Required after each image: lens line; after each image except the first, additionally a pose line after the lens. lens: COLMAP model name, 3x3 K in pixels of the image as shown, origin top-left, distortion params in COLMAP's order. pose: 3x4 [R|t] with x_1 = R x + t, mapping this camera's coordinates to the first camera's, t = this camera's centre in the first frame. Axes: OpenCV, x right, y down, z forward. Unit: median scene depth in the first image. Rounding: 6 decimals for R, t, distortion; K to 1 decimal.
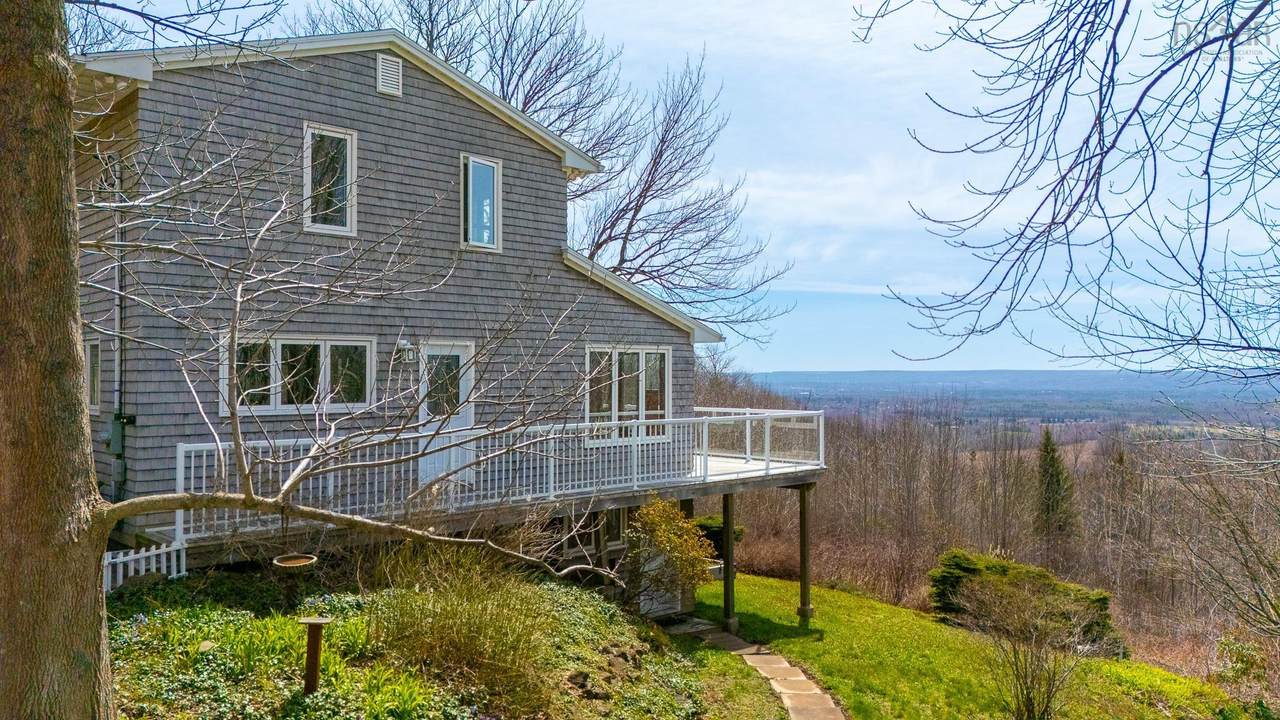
lens RADIAL K [[912.0, 0, 634.5], [0, 912.0, 359.0], [0, 0, 1]] dist [0.056240, -0.056341]
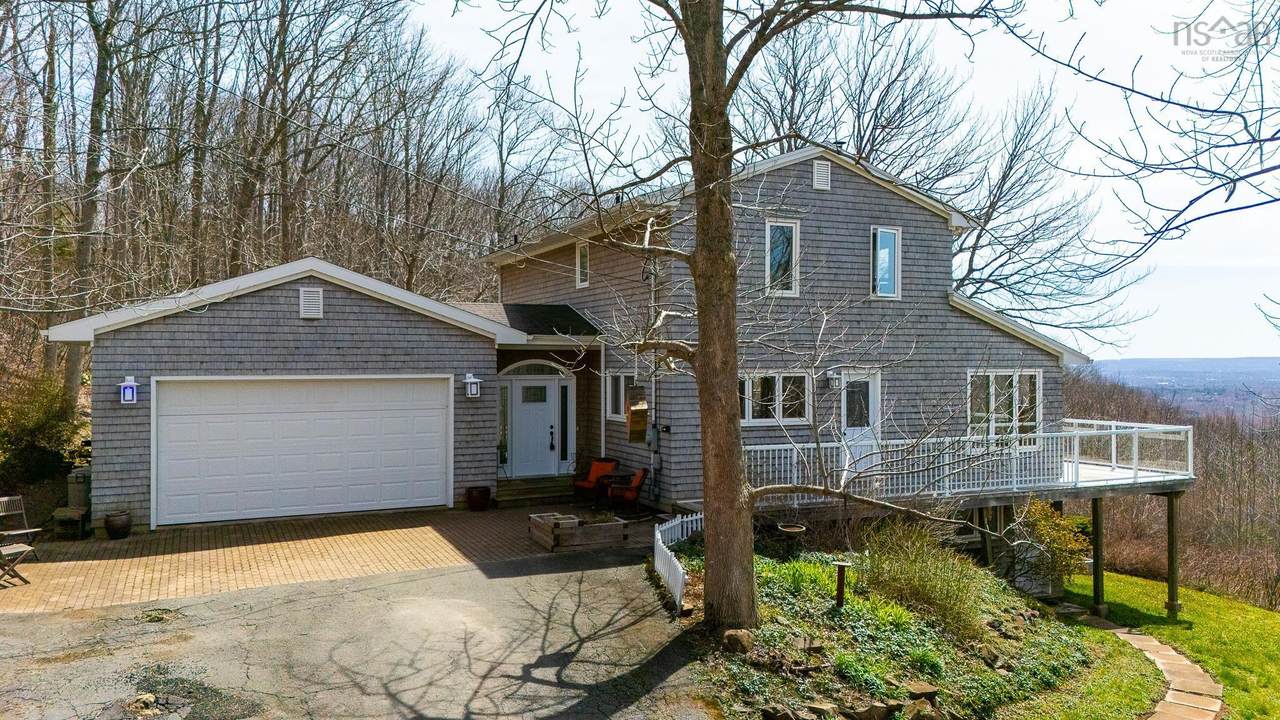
lens RADIAL K [[912.0, 0, 634.5], [0, 912.0, 359.0], [0, 0, 1]] dist [0.056240, -0.056341]
pose [[0.944264, -0.000353, -0.329190, -0.074969], [0.005138, 0.999893, 0.013667, -0.052766], [0.329150, -0.014596, 0.944165, -0.328330]]
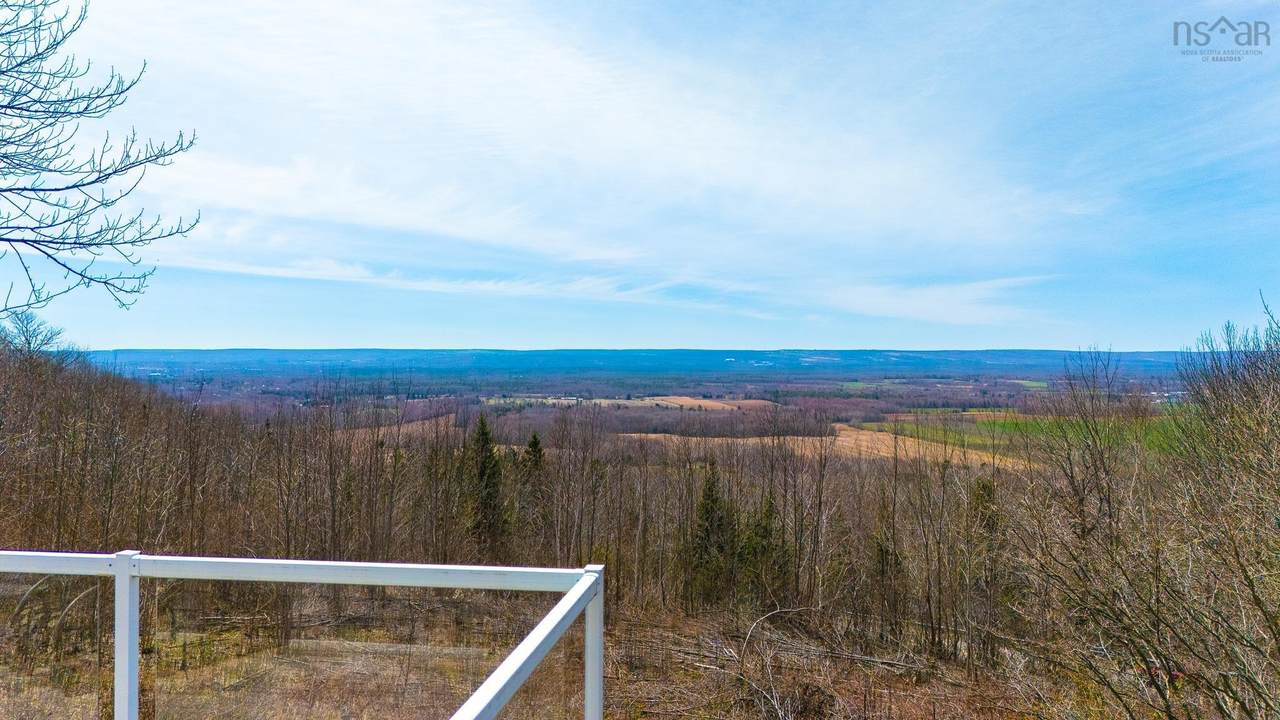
lens RADIAL K [[912.0, 0, 634.5], [0, 912.0, 359.0], [0, 0, 1]] dist [0.056240, -0.056341]
pose [[0.787194, -0.002505, 0.616701, 0.120629], [-0.011919, 0.999743, 0.019275, 0.015402], [-0.616590, -0.022523, 0.786962, 1.070162]]
